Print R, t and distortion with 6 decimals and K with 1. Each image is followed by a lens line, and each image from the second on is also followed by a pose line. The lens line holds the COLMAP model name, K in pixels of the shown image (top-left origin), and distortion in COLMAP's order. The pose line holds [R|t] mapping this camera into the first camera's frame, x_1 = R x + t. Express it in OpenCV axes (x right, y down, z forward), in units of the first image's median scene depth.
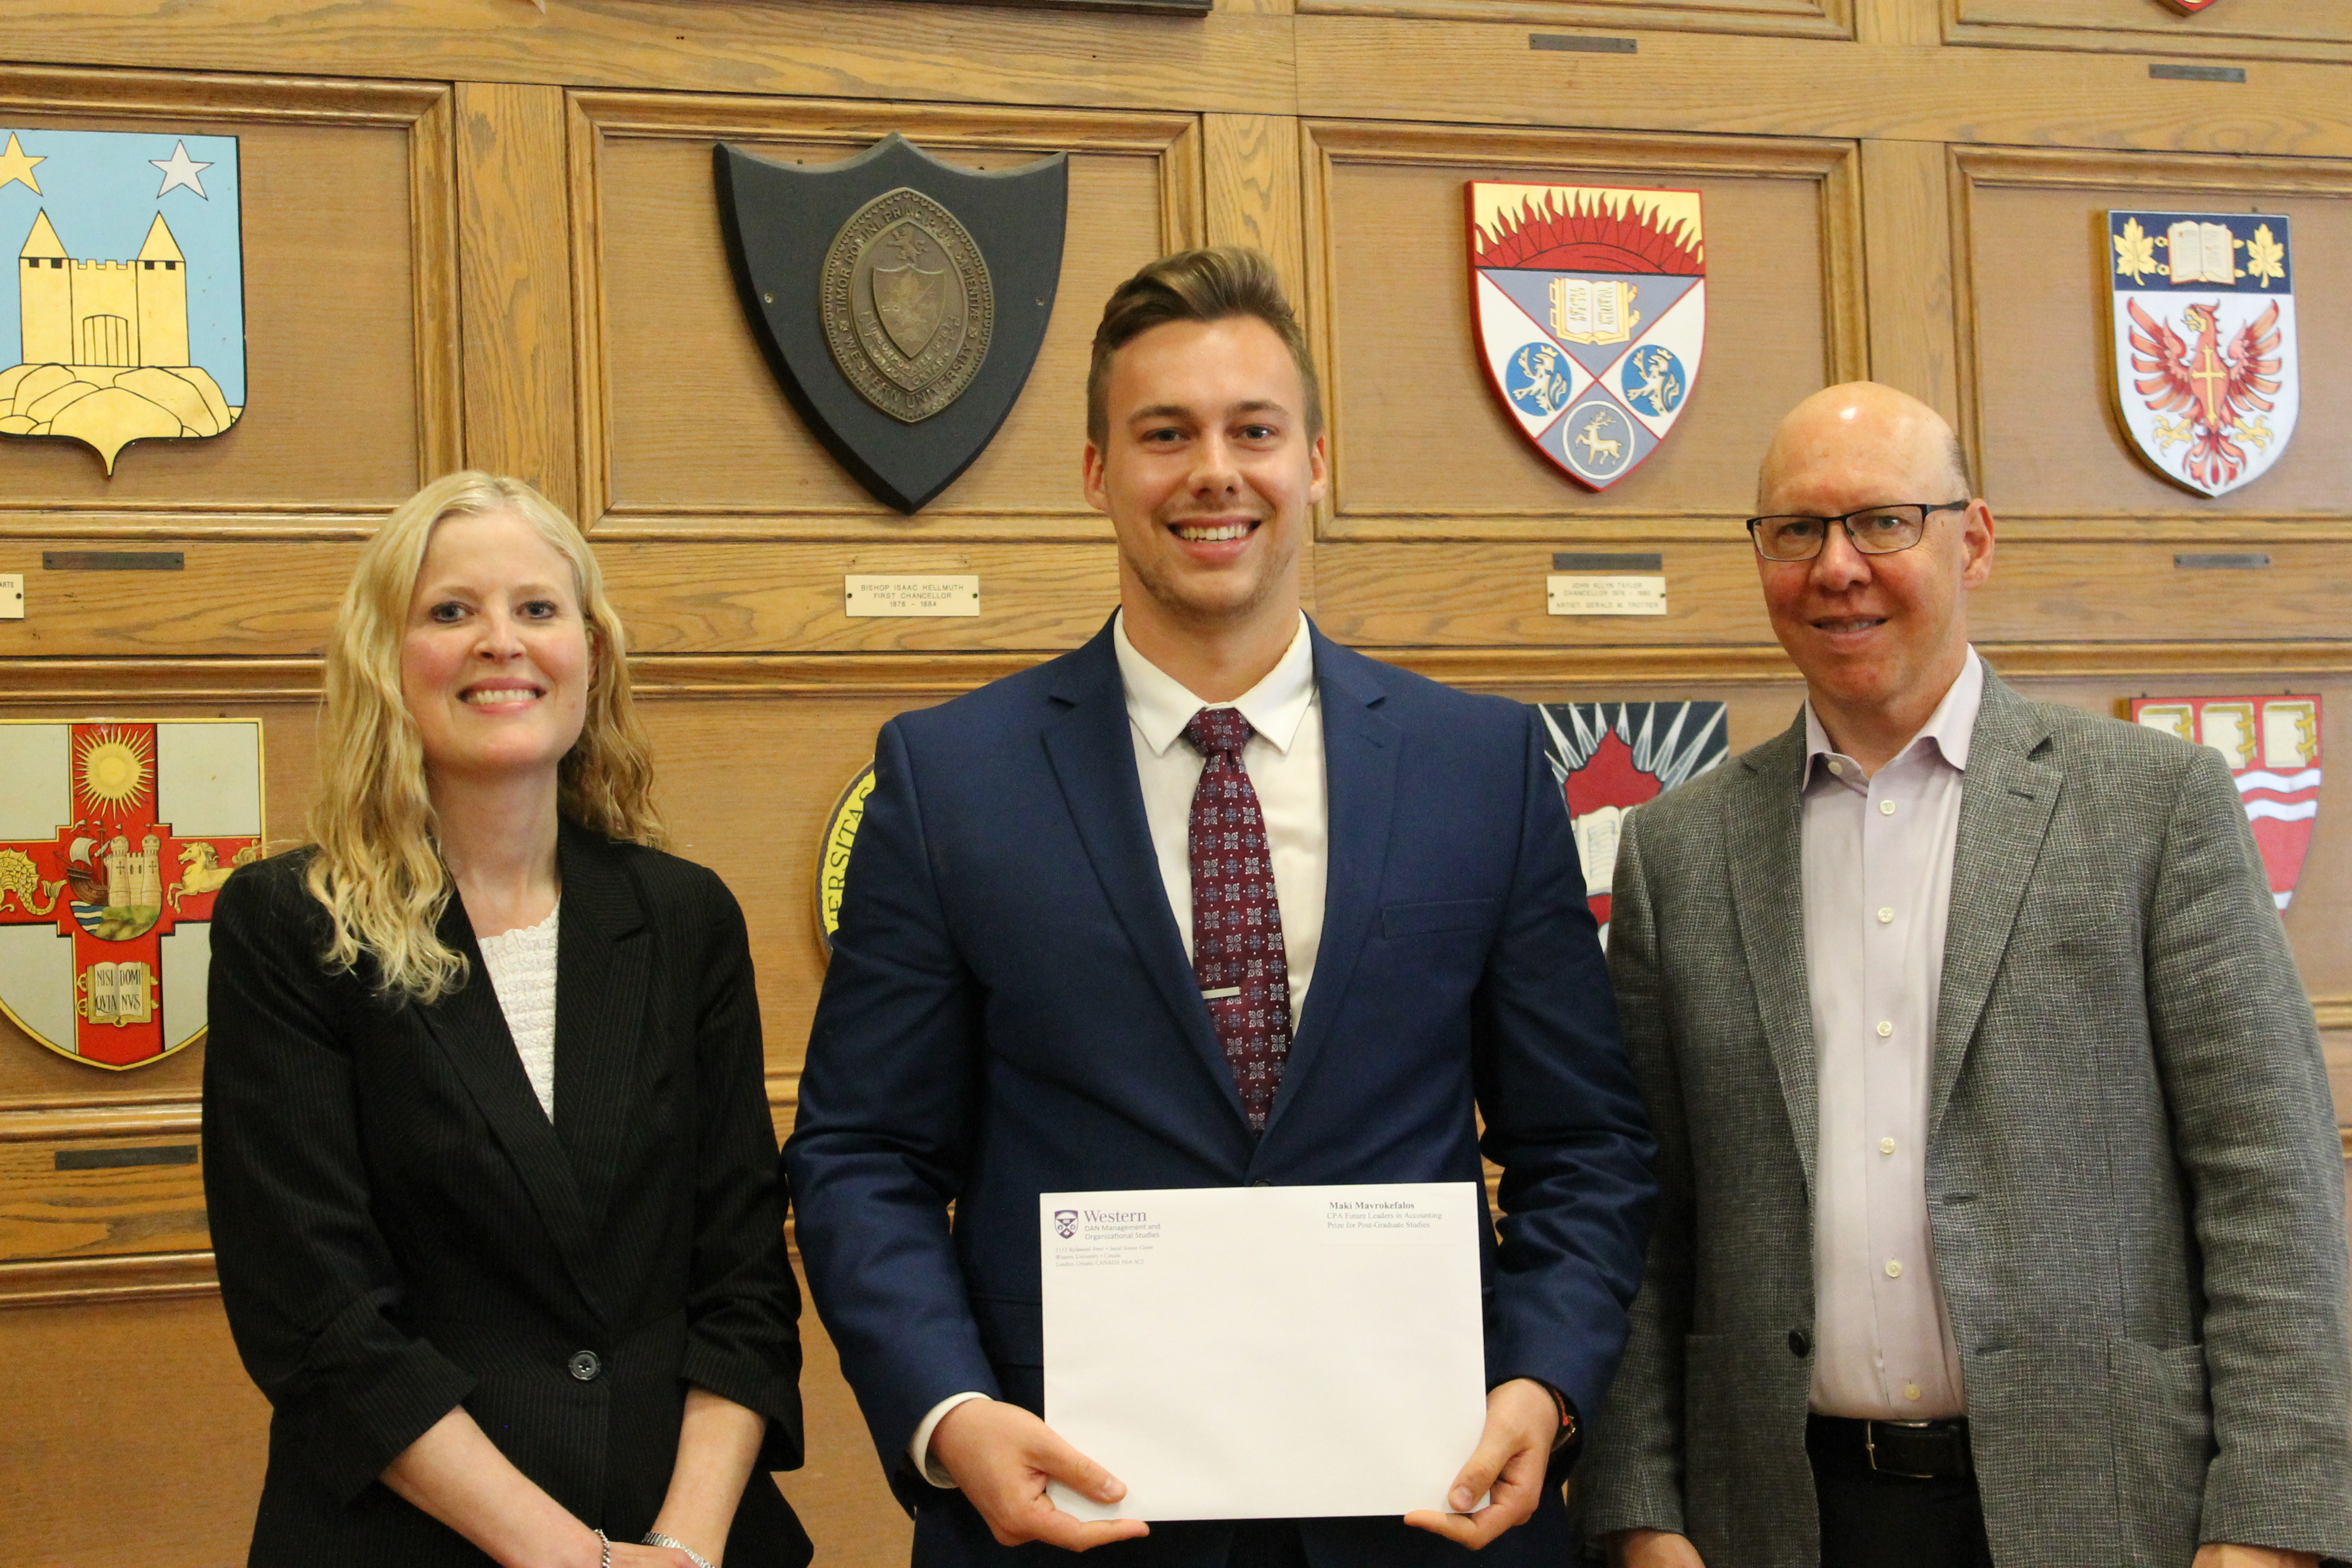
lens RADIAL K [[4016.1, 0, 1122.3], [0, 4016.1, 788.2], [0, 0, 1]] dist [-0.001267, 0.136288]
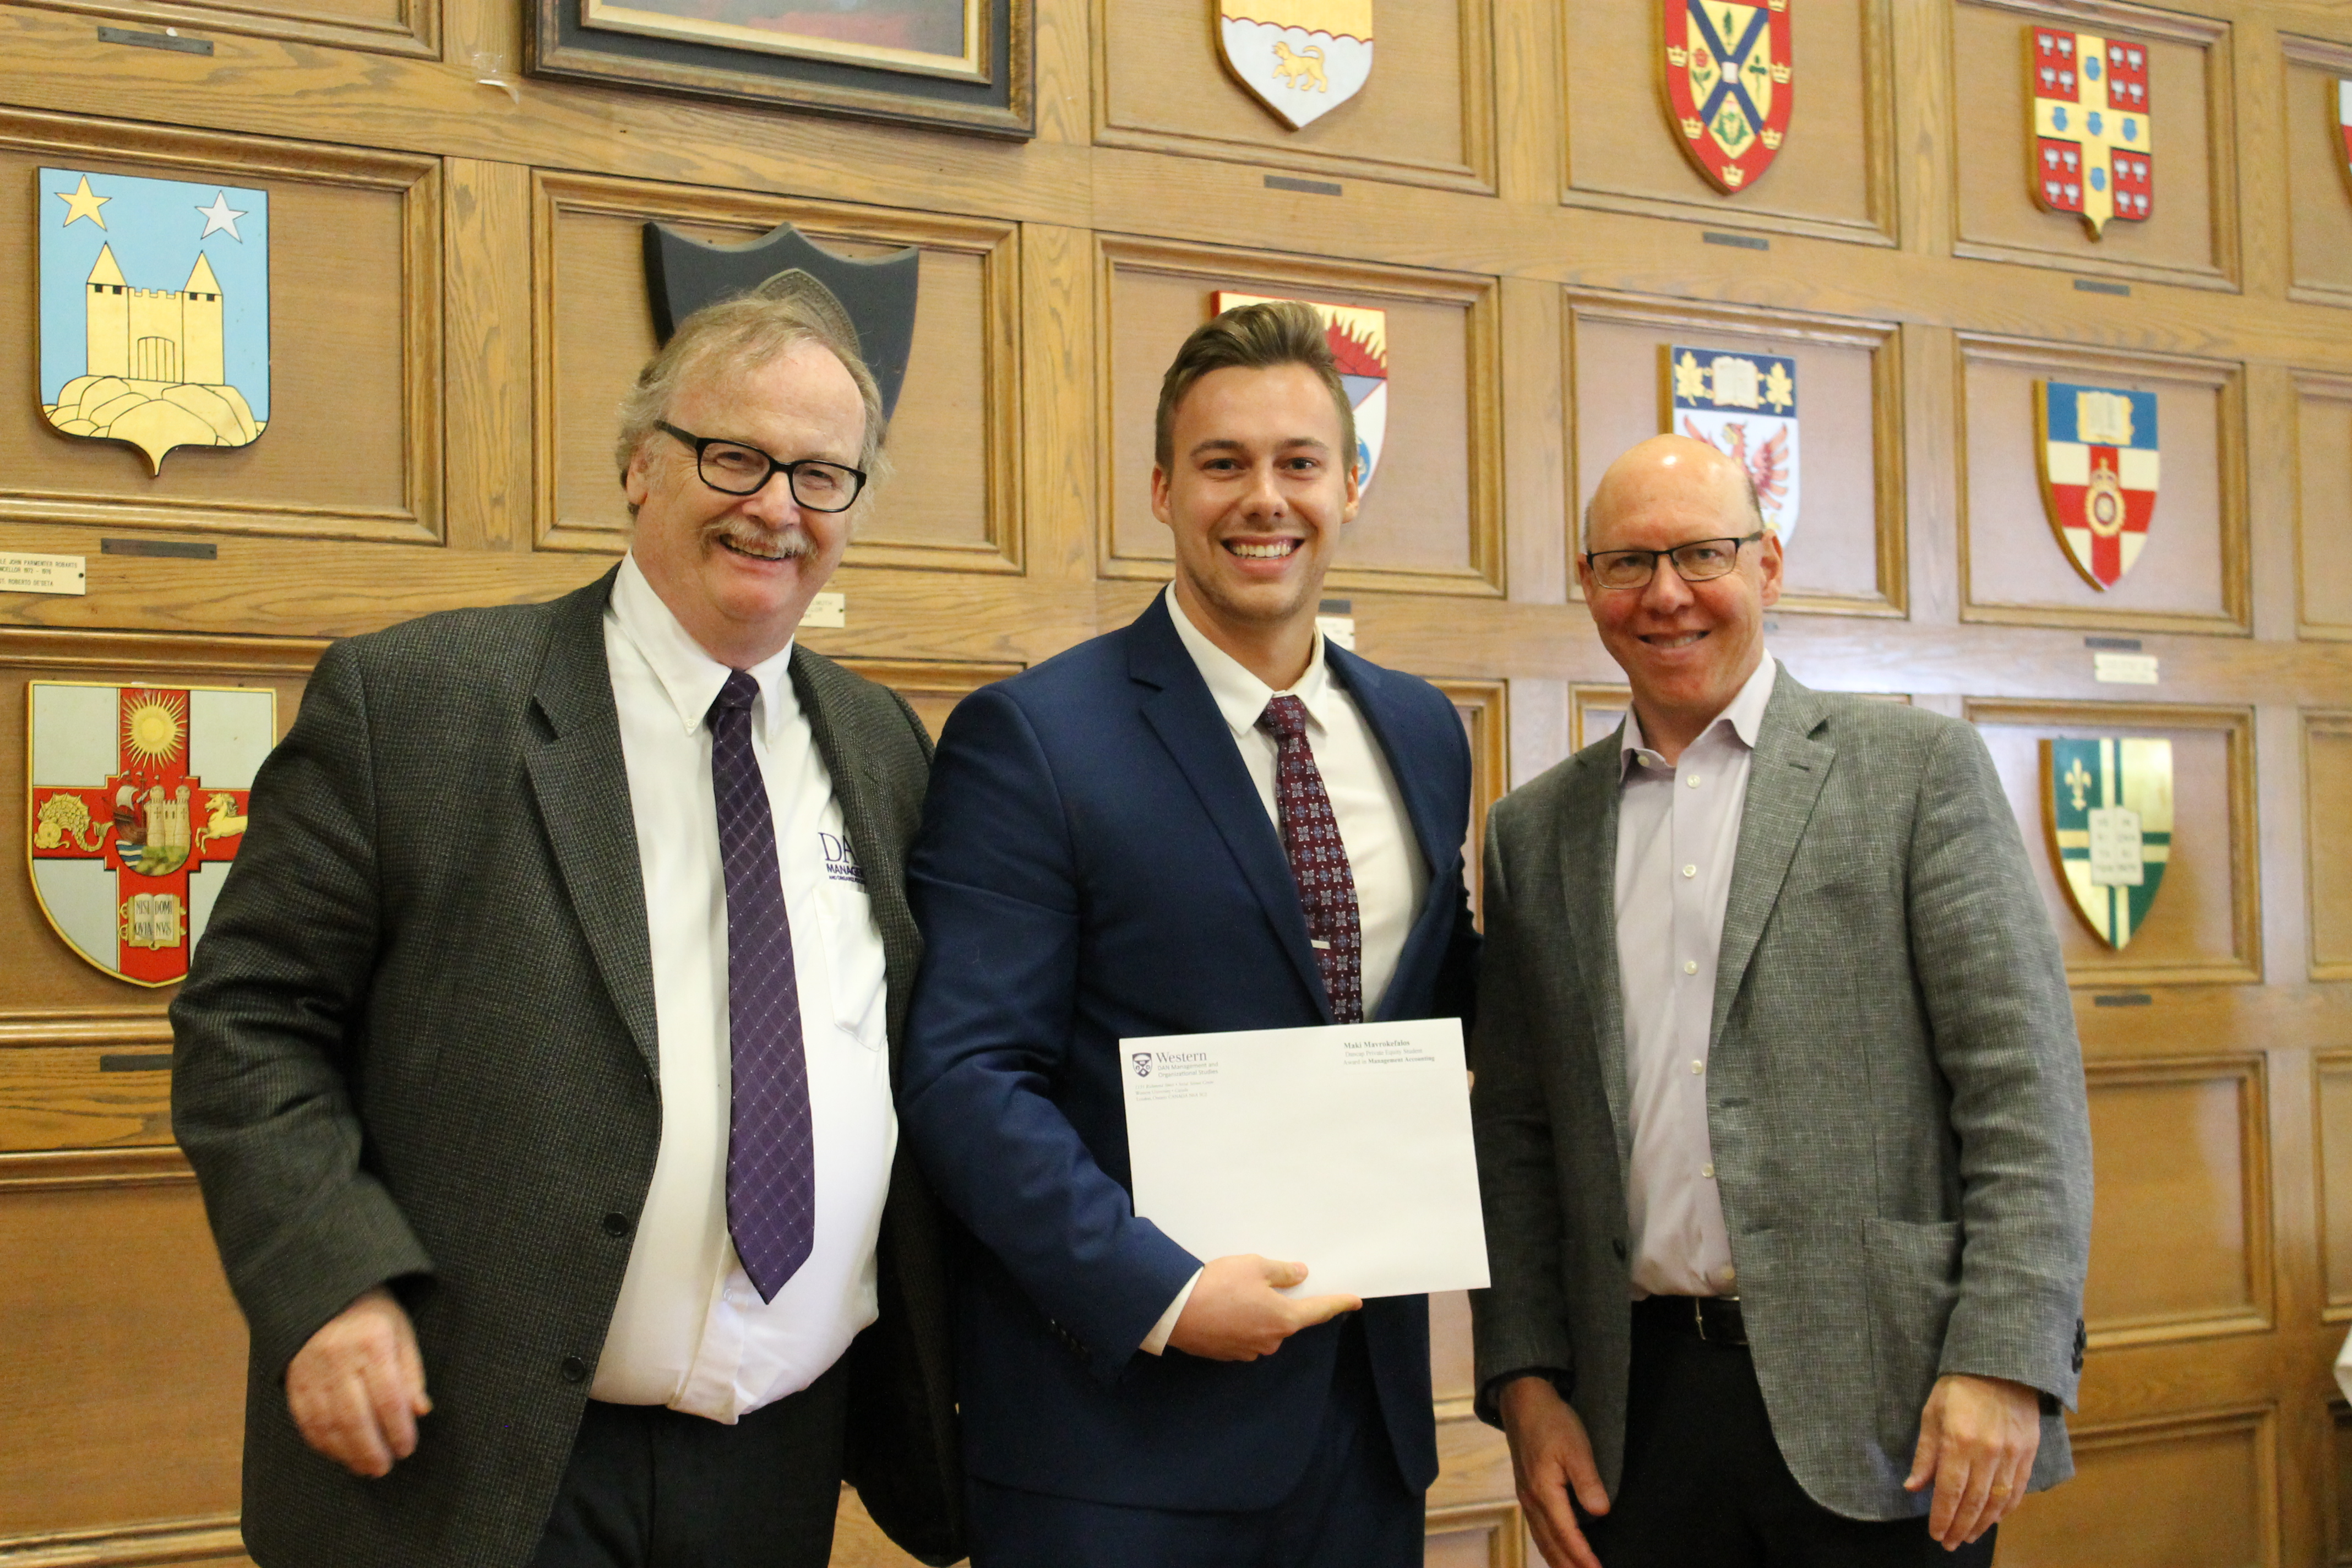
lens RADIAL K [[3659.8, 0, 1118.0], [0, 3659.8, 782.8], [0, 0, 1]] dist [-0.022283, 0.131730]
pose [[0.971495, 0.033823, 0.234633, -0.219071], [-0.033150, 0.999427, -0.006815, 0.008741], [-0.234730, -0.001157, 0.972060, -0.089610]]
